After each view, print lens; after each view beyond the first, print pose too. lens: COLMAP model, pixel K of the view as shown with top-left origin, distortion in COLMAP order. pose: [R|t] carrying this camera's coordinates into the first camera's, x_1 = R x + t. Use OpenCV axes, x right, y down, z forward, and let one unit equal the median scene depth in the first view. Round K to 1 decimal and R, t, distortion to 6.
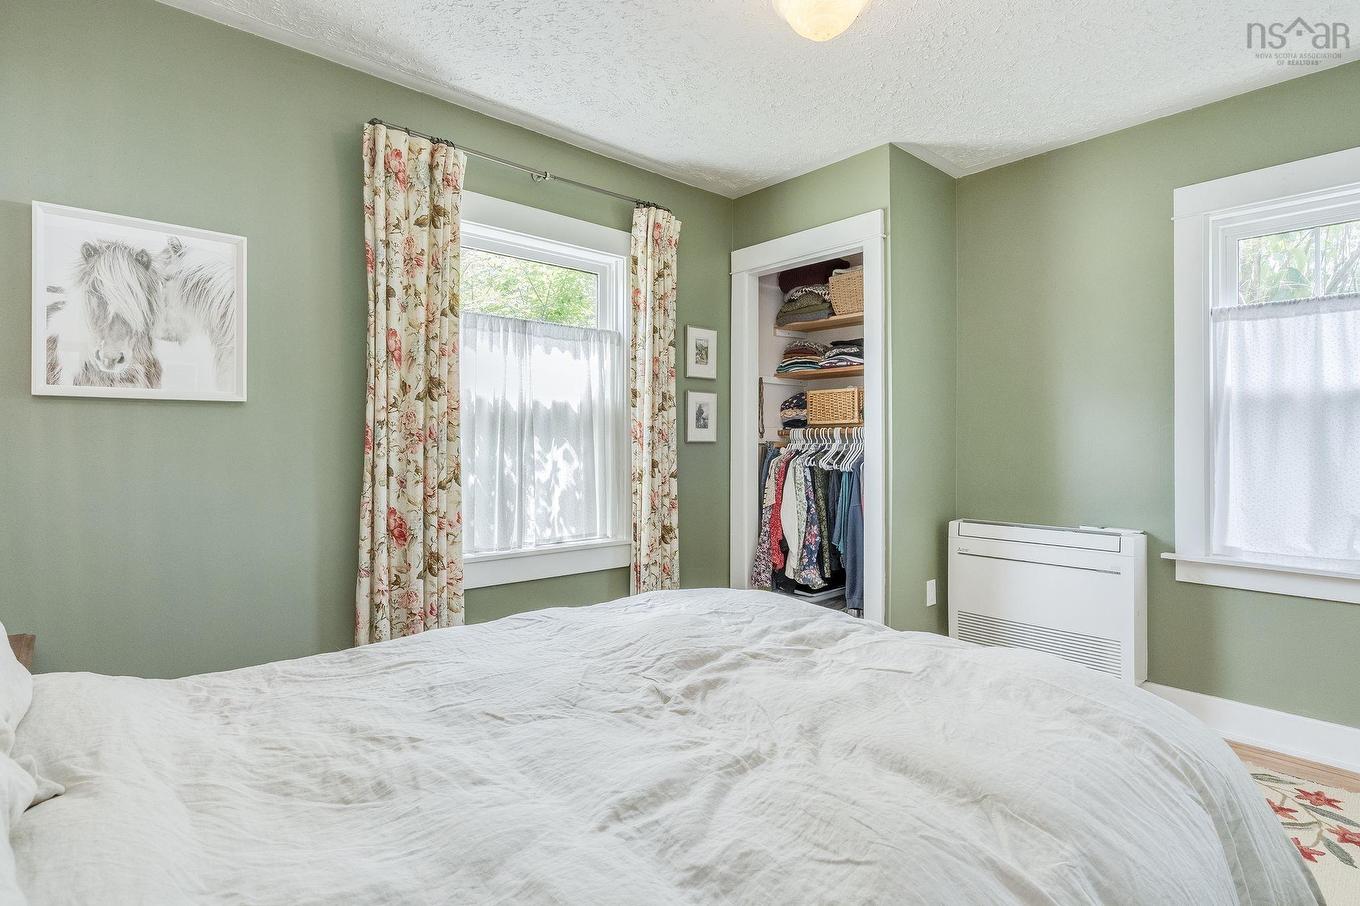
lens RADIAL K [[672.5, 0, 676.9], [0, 672.5, 444.8], [0, 0, 1]] dist [-0.004361, 0.001580]
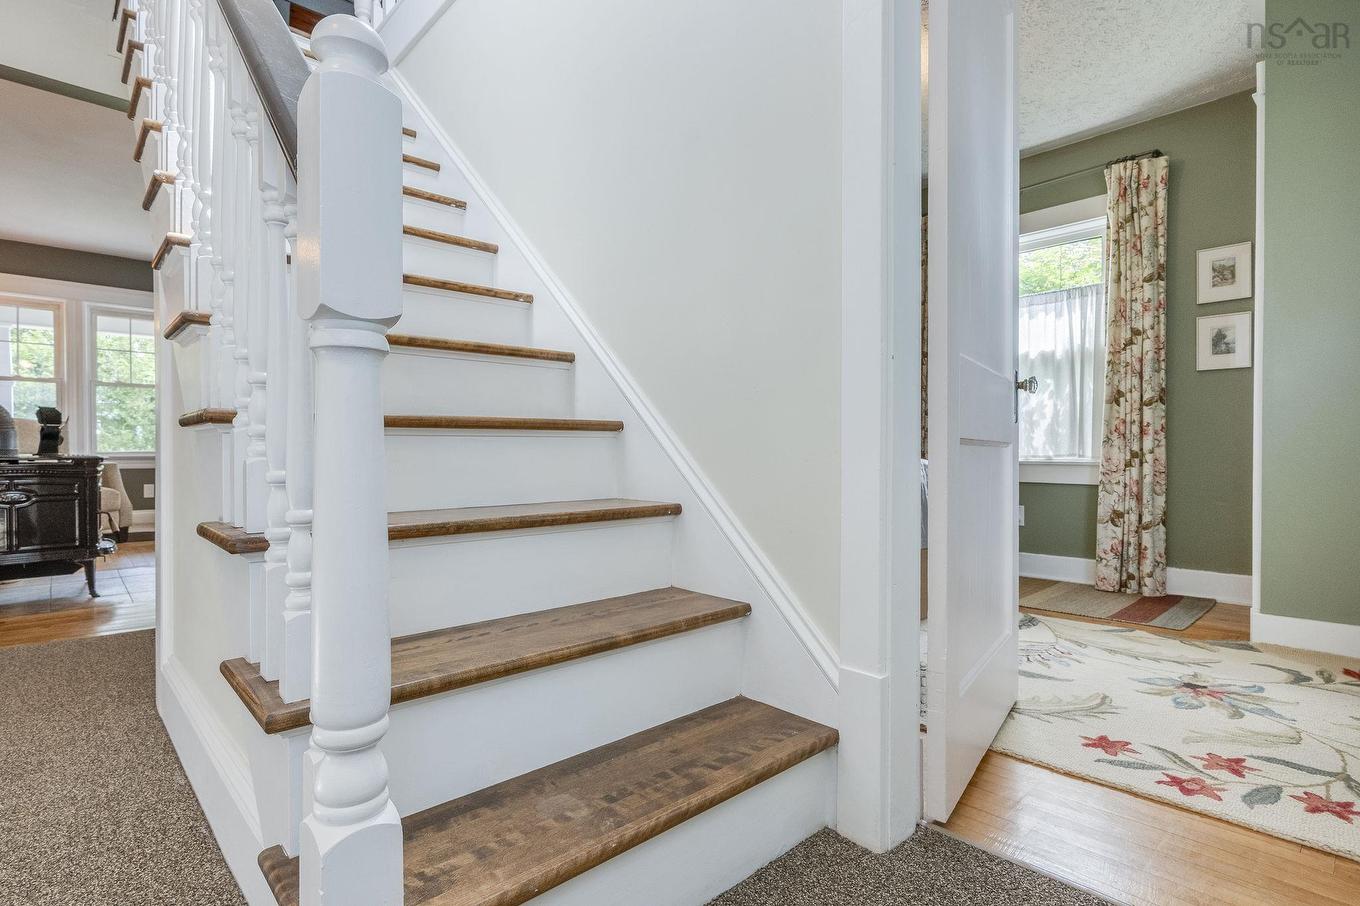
lens RADIAL K [[672.5, 0, 676.9], [0, 672.5, 444.8], [0, 0, 1]] dist [-0.004361, 0.001580]
pose [[0.041644, -0.005410, -0.999118, 1.037577], [0.004559, 0.999976, -0.005224, 0.114108], [0.999122, -0.004337, 0.041668, 0.220414]]
